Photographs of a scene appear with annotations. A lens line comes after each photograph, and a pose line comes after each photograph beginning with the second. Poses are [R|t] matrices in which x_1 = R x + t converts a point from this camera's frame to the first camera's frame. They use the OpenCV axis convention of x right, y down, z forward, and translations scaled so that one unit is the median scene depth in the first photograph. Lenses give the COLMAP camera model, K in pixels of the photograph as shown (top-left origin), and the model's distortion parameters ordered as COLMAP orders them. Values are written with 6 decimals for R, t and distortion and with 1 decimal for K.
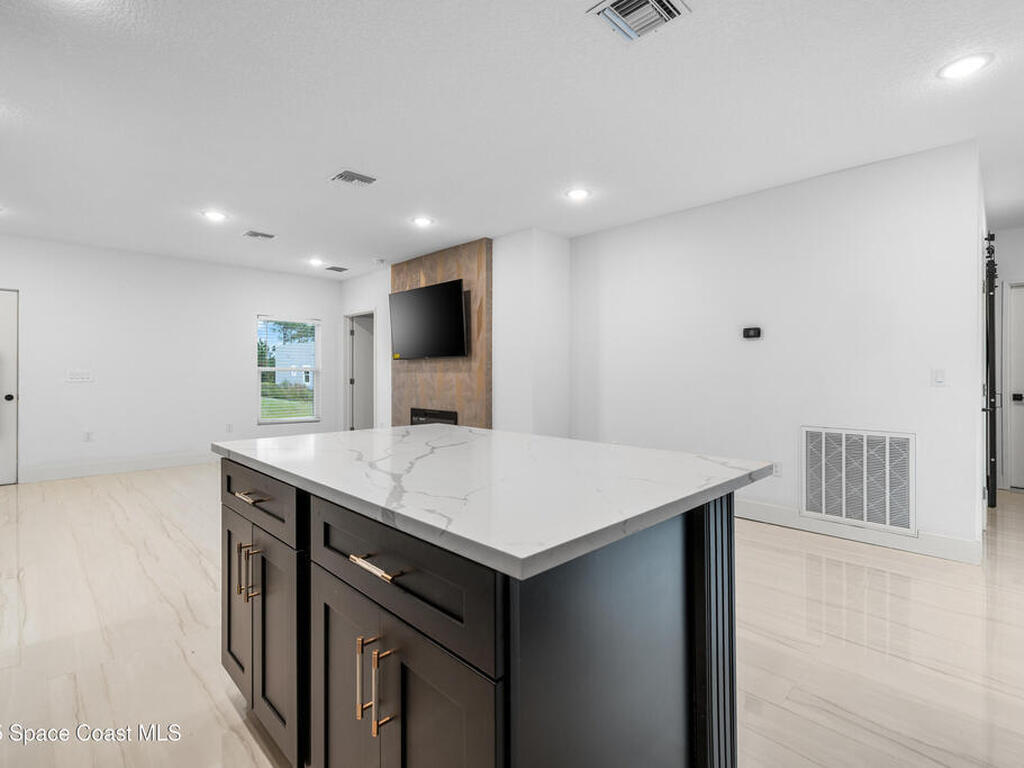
lens RADIAL K [[487.6, 0, 512.1], [0, 487.6, 365.6], [0, 0, 1]] dist [0.002766, -0.000570]
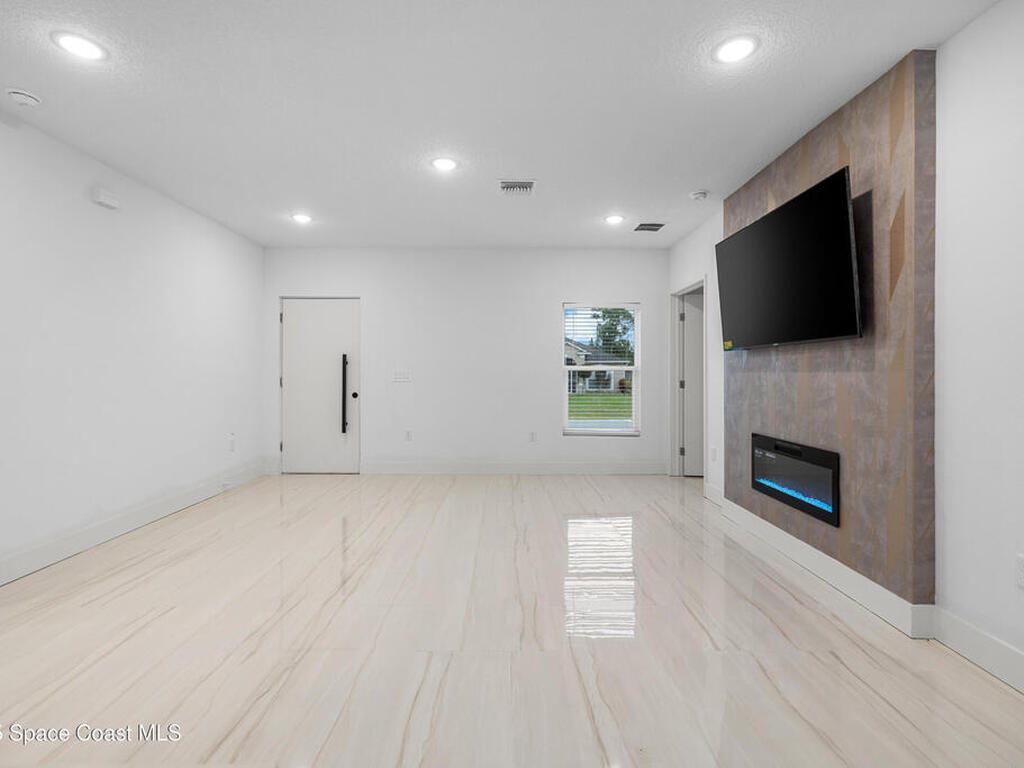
lens RADIAL K [[487.6, 0, 509.5], [0, 487.6, 372.0], [0, 0, 1]] dist [0.002766, -0.000570]
pose [[0.715831, -0.001516, -0.698272, -0.009304], [0.011062, 0.999897, 0.009169, 0.006419], [0.698186, -0.014288, 0.715774, 0.426099]]
